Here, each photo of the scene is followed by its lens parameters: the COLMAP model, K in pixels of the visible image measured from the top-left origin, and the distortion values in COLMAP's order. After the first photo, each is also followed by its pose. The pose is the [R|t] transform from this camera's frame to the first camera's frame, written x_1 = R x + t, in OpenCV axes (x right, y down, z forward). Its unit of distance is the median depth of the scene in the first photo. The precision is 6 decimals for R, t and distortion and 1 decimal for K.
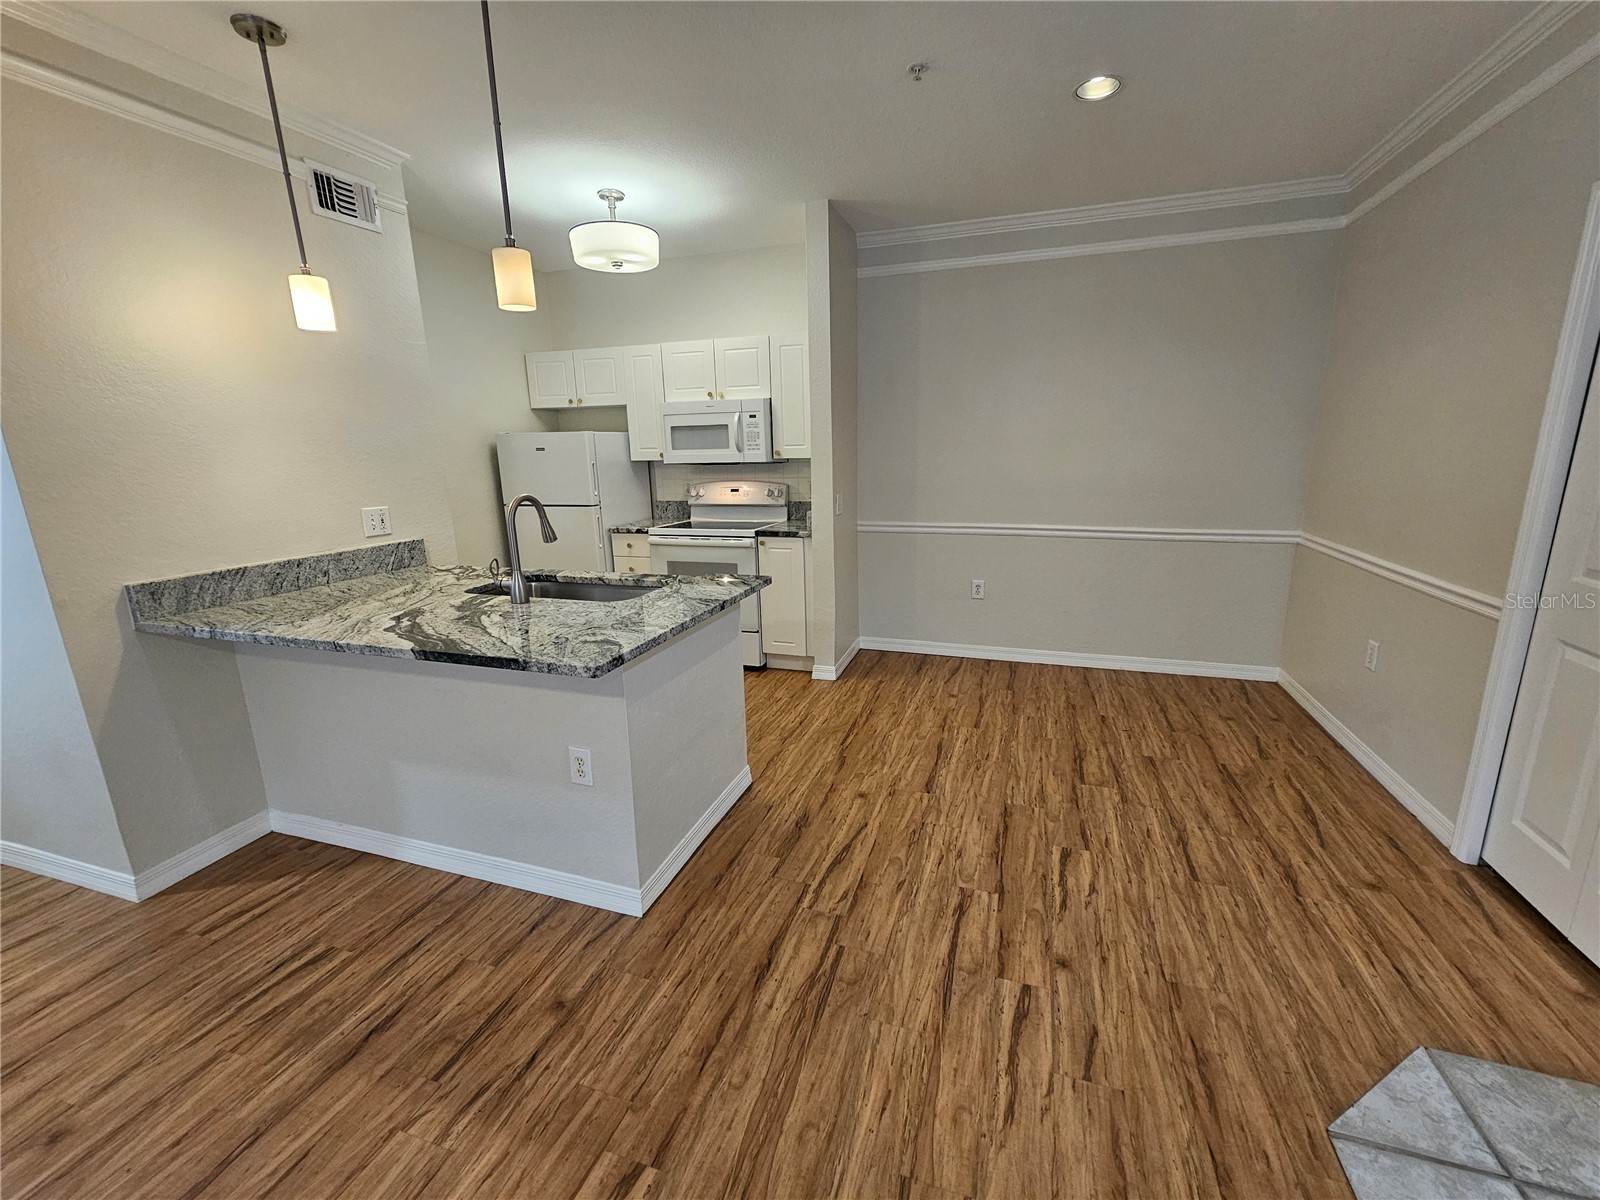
lens RADIAL K [[653.9, 0, 815.7], [0, 653.9, 596.6], [0, 0, 1]] dist [-0.000246, -0.000041]
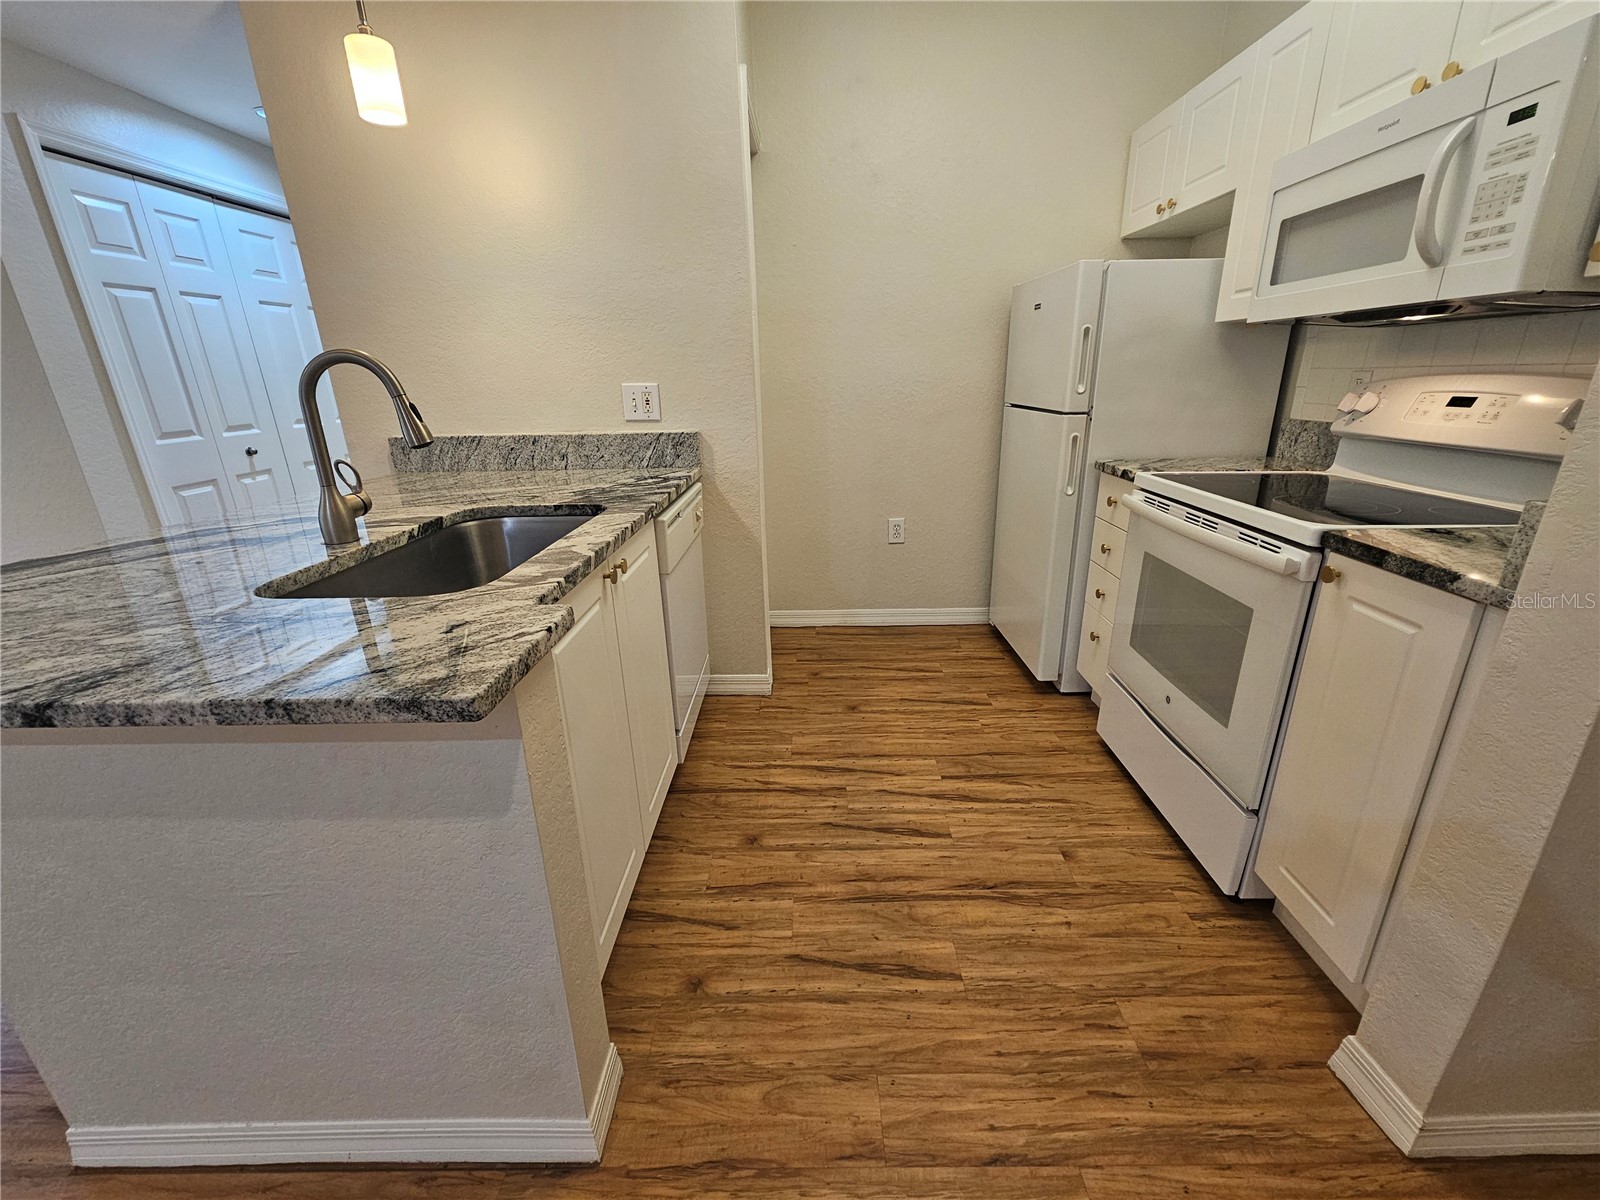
lens RADIAL K [[653.9, 0, 815.7], [0, 653.9, 596.6], [0, 0, 1]] dist [-0.000246, -0.000041]
pose [[0.301608, 0.322873, -0.897099, 0.166615], [-0.201510, 0.941247, 0.271014, -0.145778], [0.931894, 0.099035, 0.348949, 0.917799]]
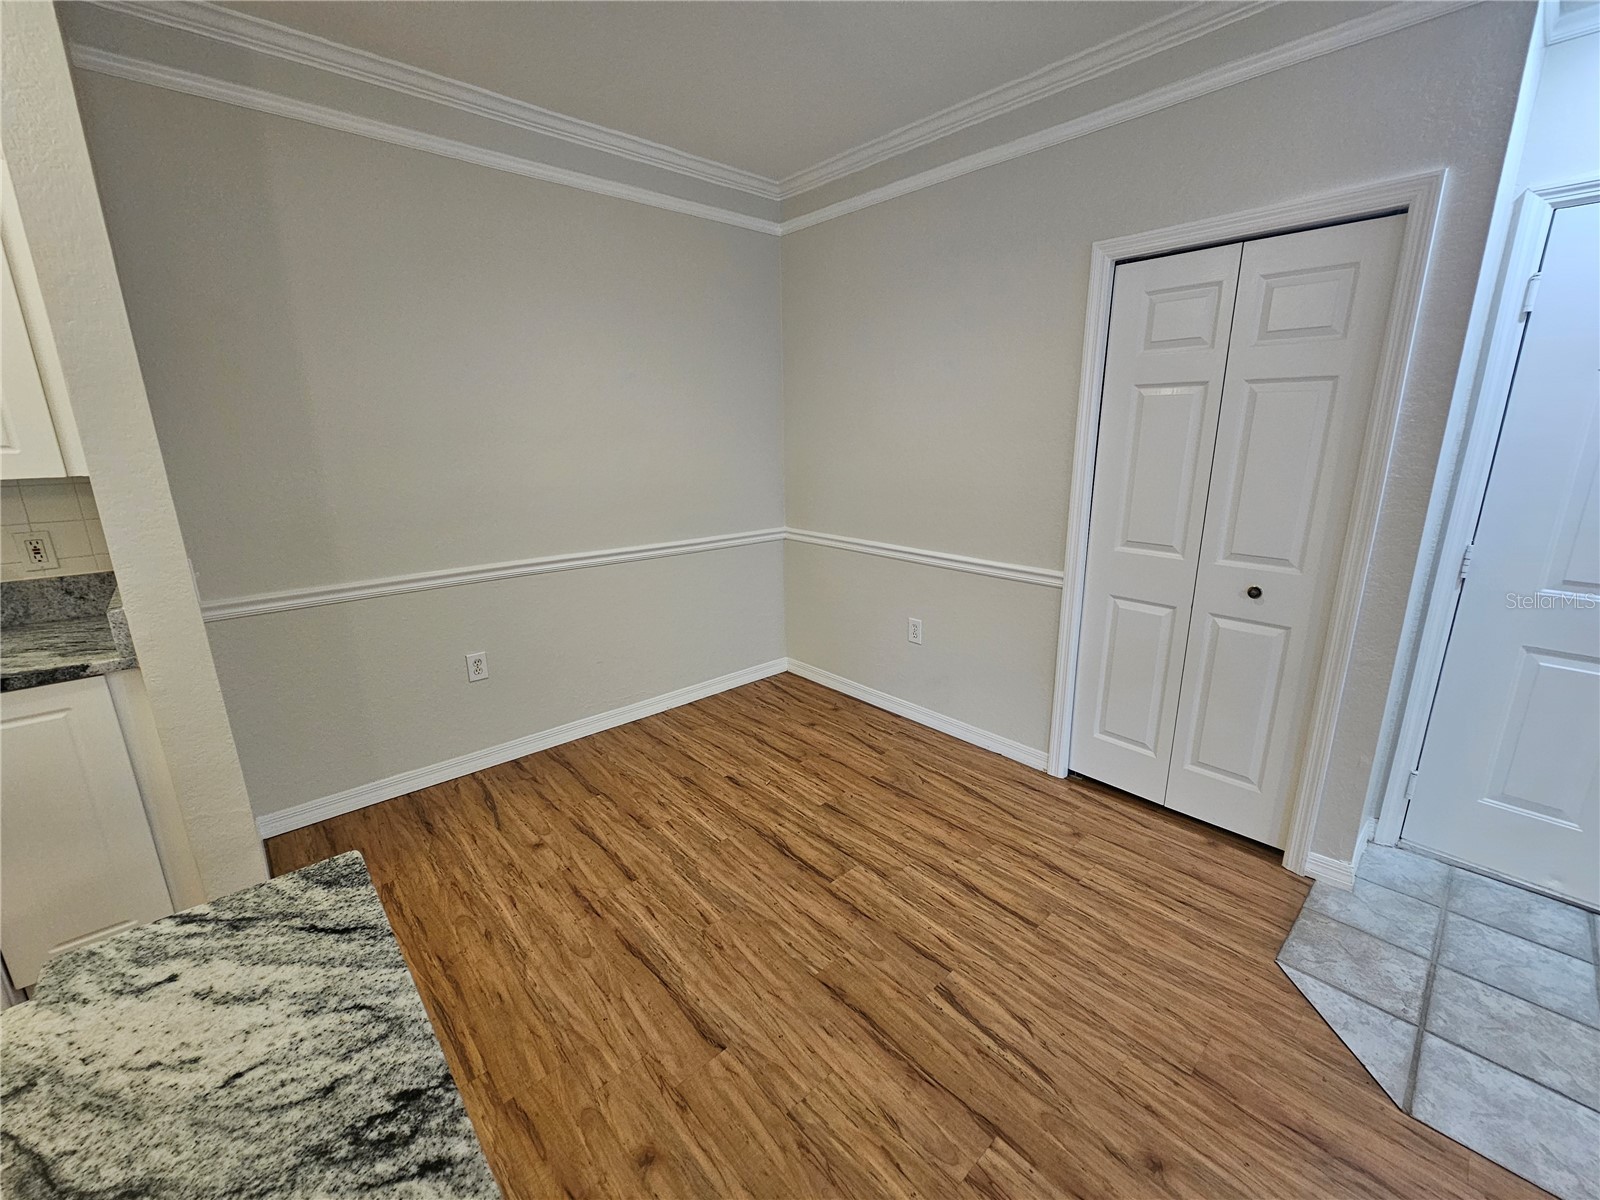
lens RADIAL K [[653.9, 0, 815.7], [0, 653.9, 596.6], [0, 0, 1]] dist [-0.000246, -0.000041]
pose [[0.489871, -0.199456, 0.848671, -0.187810], [0.192446, 0.974202, 0.117875, -0.134867], [-0.850289, 0.105580, 0.515618, 0.548687]]
